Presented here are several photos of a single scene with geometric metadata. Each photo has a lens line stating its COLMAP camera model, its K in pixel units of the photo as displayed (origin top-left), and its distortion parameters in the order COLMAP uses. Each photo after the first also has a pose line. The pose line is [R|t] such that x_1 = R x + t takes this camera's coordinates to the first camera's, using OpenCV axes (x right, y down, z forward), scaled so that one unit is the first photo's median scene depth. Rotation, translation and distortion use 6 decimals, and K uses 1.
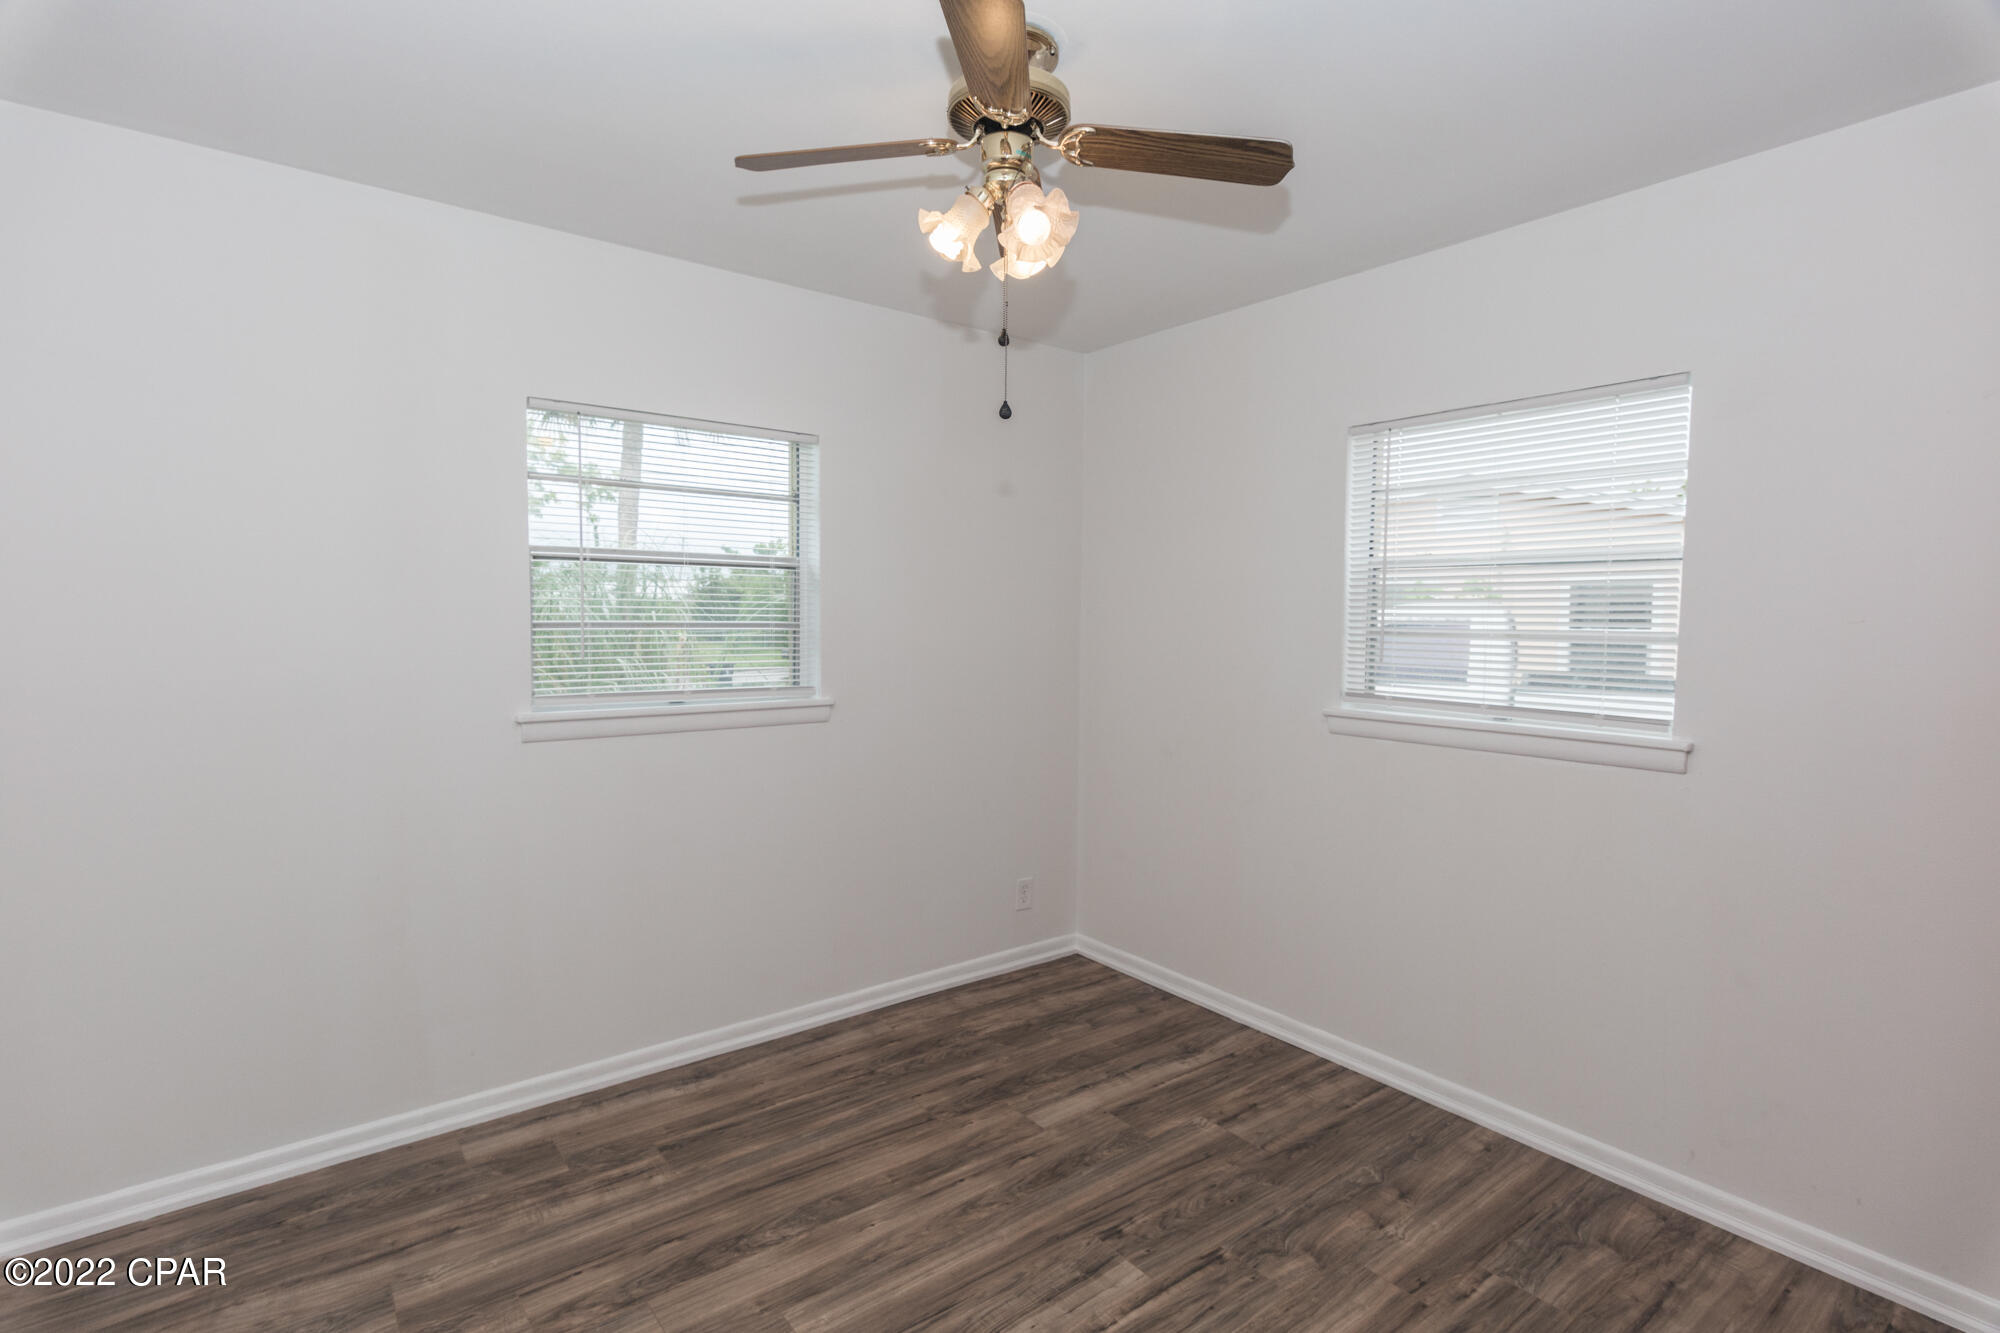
lens RADIAL K [[965.9, 0, 1000.1], [0, 965.9, 662.3], [0, 0, 1]] dist [0.009711, -0.003161]
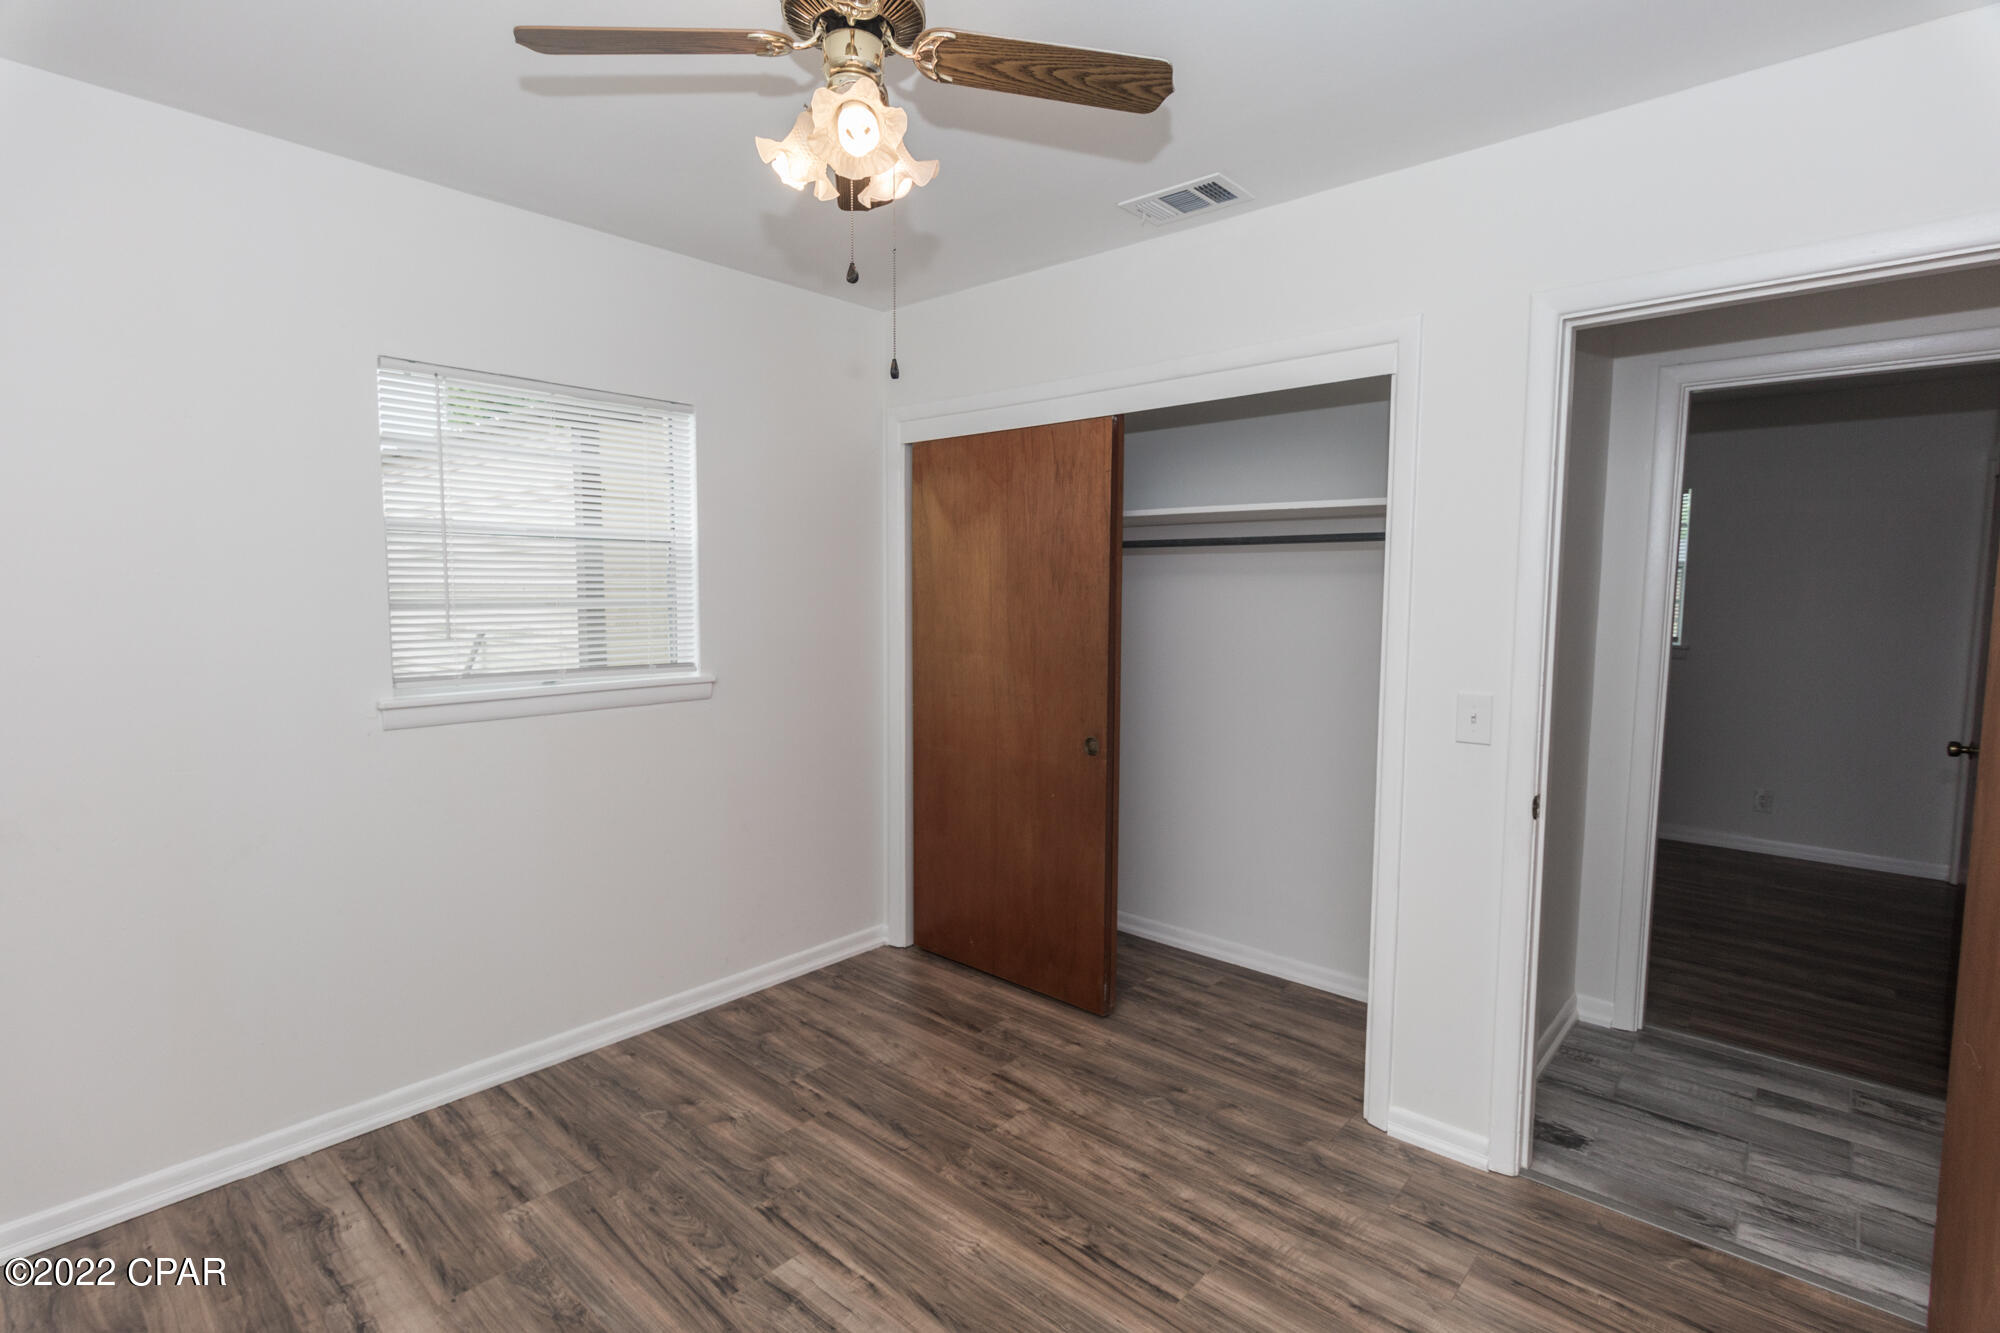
lens RADIAL K [[965.9, 0, 990.9], [0, 965.9, 665.1], [0, 0, 1]] dist [0.009711, -0.003161]
pose [[-0.170148, -0.099767, 0.980355, -0.681315], [0.043541, 0.993129, 0.108624, -0.062254], [-0.984456, 0.061167, -0.164635, 0.788398]]
